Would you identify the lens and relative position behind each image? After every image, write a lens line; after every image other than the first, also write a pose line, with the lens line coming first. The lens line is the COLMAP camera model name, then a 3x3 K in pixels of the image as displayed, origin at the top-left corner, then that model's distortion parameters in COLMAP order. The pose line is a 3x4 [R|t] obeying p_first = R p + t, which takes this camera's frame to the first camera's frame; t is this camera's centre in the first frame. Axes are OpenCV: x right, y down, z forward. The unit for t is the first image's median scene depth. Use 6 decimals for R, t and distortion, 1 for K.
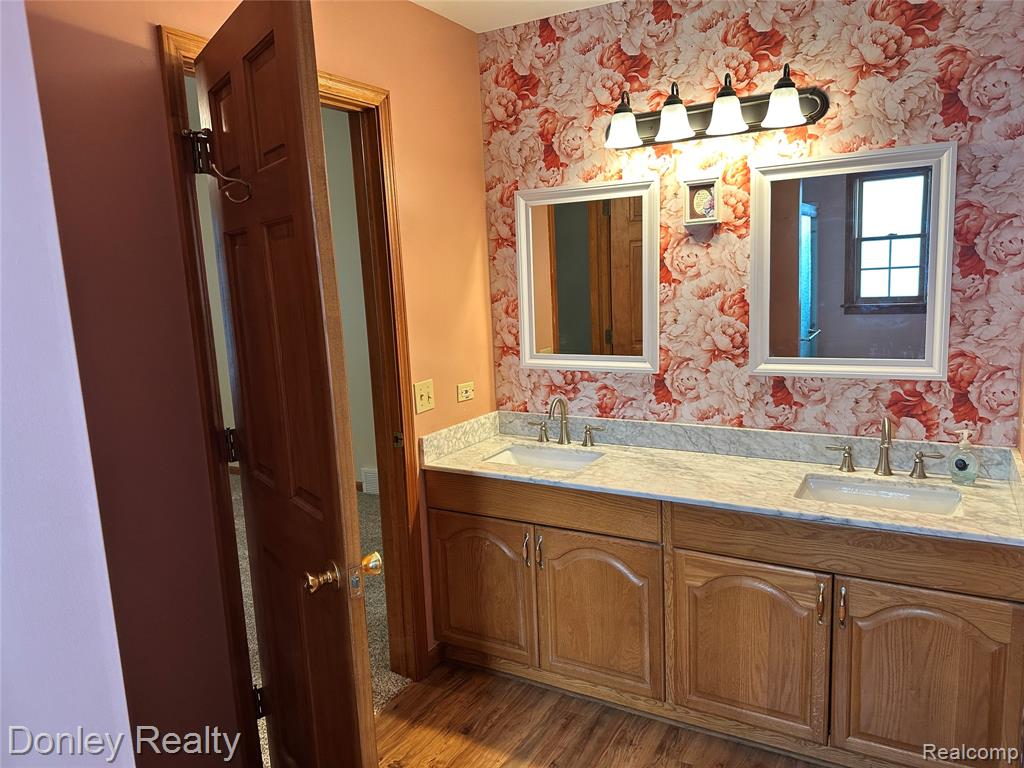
lens RADIAL K [[726.0, 0, 512.1], [0, 726.0, 387.9], [0, 0, 1]] dist [0.056994, -0.058990]
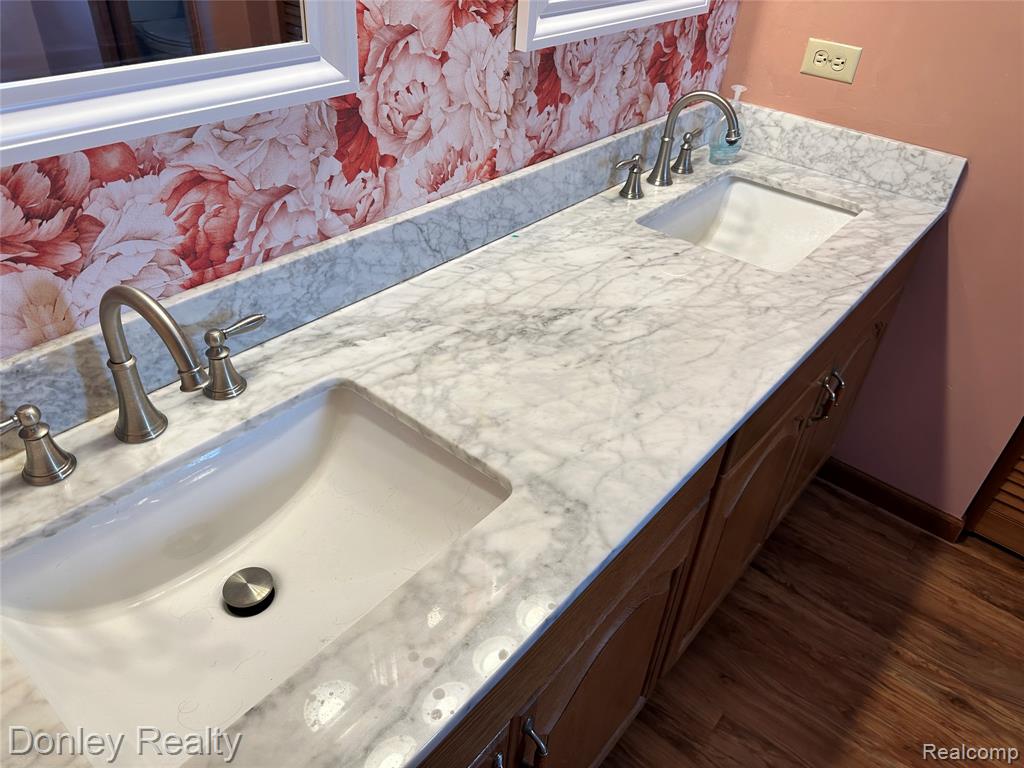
lens RADIAL K [[726.0, 0, 512.1], [0, 726.0, 379.0], [0, 0, 1]] dist [0.056994, -0.058990]
pose [[0.172249, -0.536371, 0.826218, -0.138531], [0.084154, 0.843701, 0.530177, -0.084006], [-0.981452, -0.021793, 0.190464, 0.911741]]
